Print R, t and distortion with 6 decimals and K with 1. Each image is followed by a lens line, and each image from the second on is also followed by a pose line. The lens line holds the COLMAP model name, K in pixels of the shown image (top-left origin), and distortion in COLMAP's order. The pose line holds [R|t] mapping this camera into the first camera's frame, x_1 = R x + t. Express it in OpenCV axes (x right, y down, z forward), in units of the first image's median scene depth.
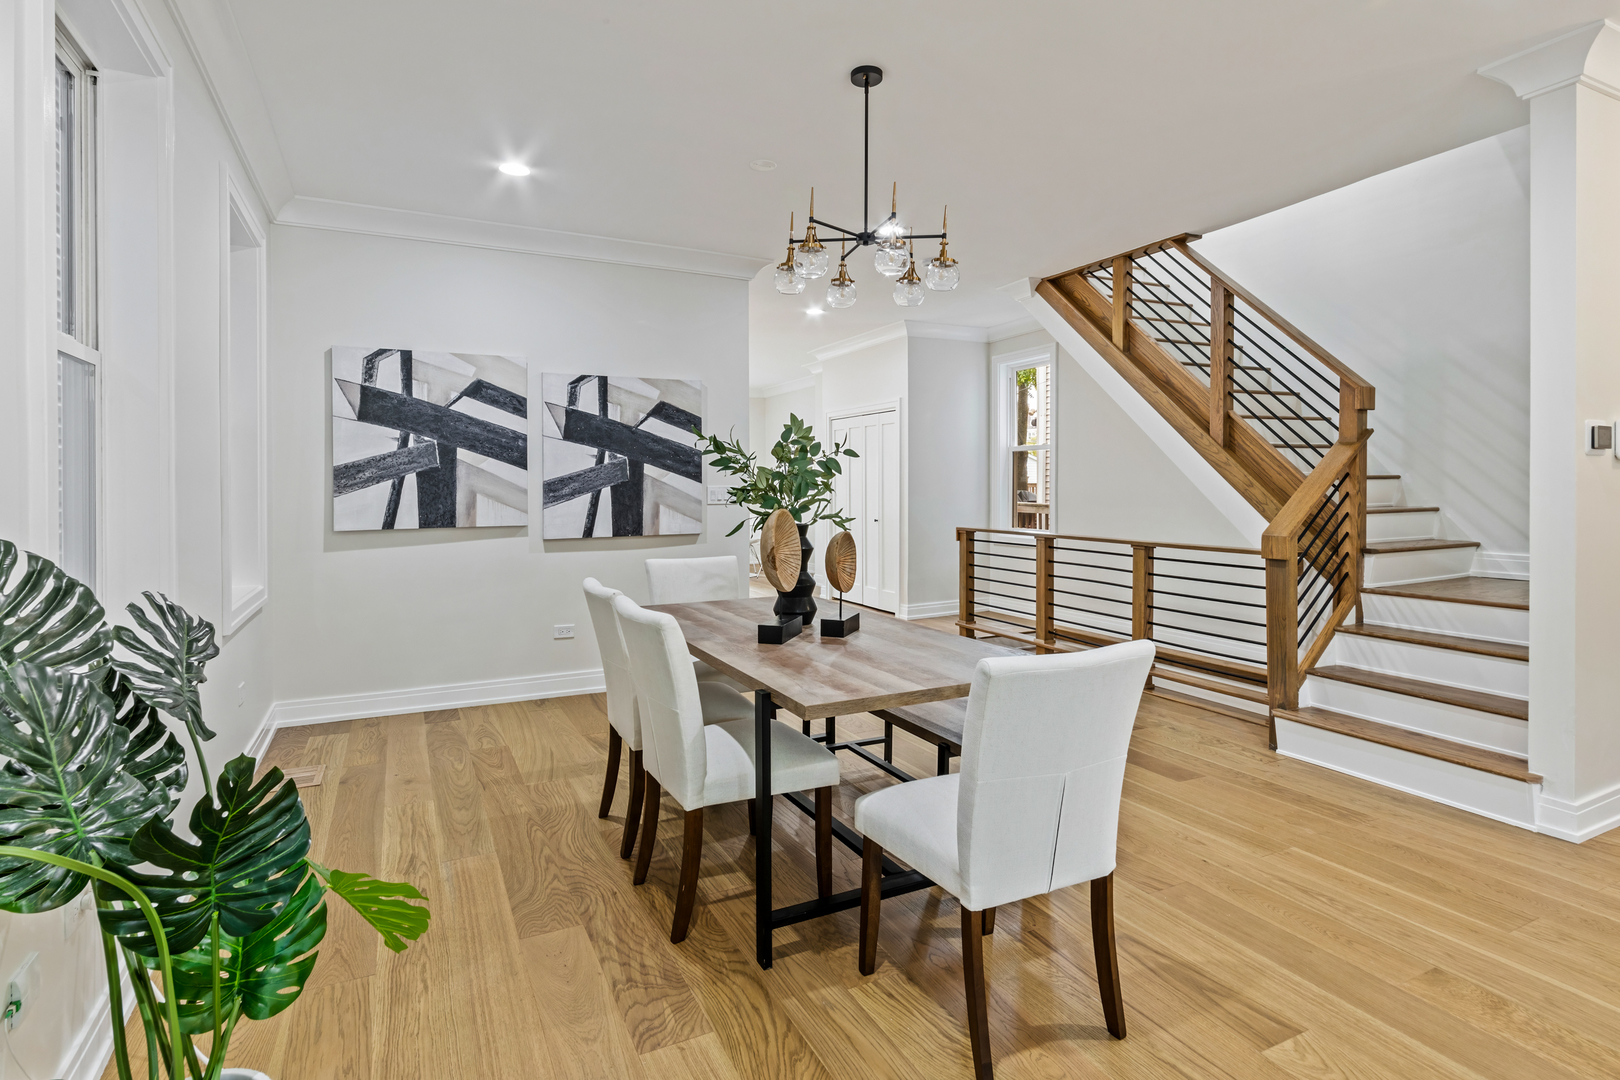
lens RADIAL K [[816.9, 0, 808.2], [0, 816.9, 495.9], [0, 0, 1]] dist [-0.000181, -0.000018]
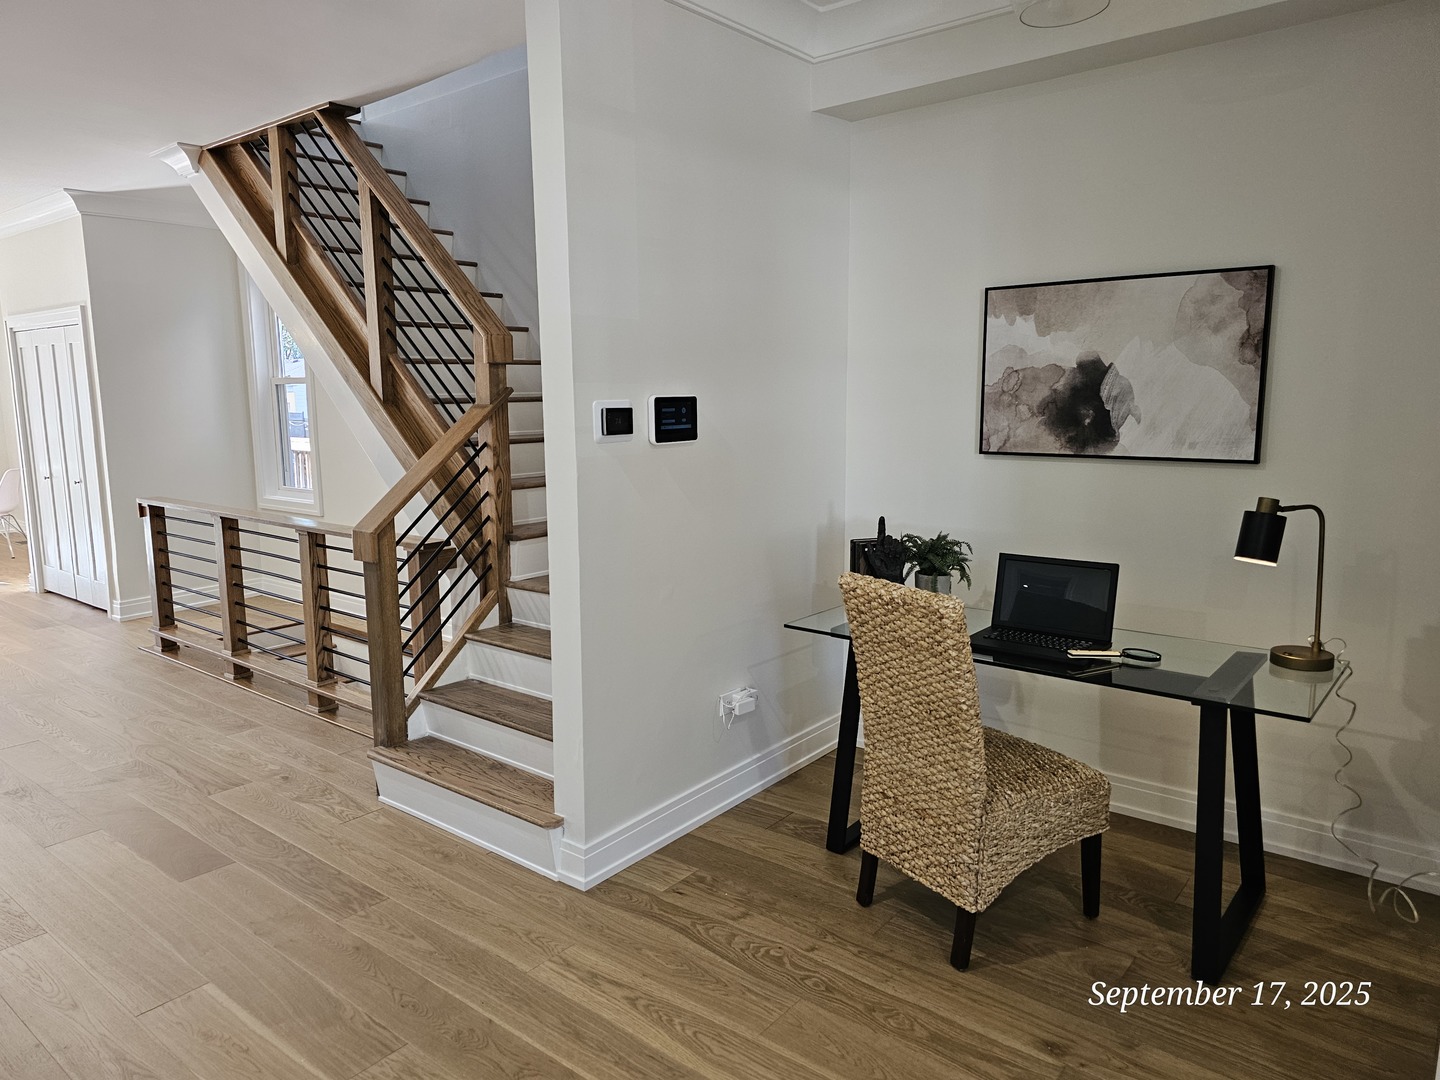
lens RADIAL K [[958.4, 0, 720.0], [0, 958.4, 540.0], [0, 0, 1]] dist [-0.000906, -0.000664]
pose [[0.907314, -0.069252, 0.414712, 0.474170], [0.010198, 0.989677, 0.142953, -0.065069], [-0.420330, -0.125474, 0.898654, 0.044048]]
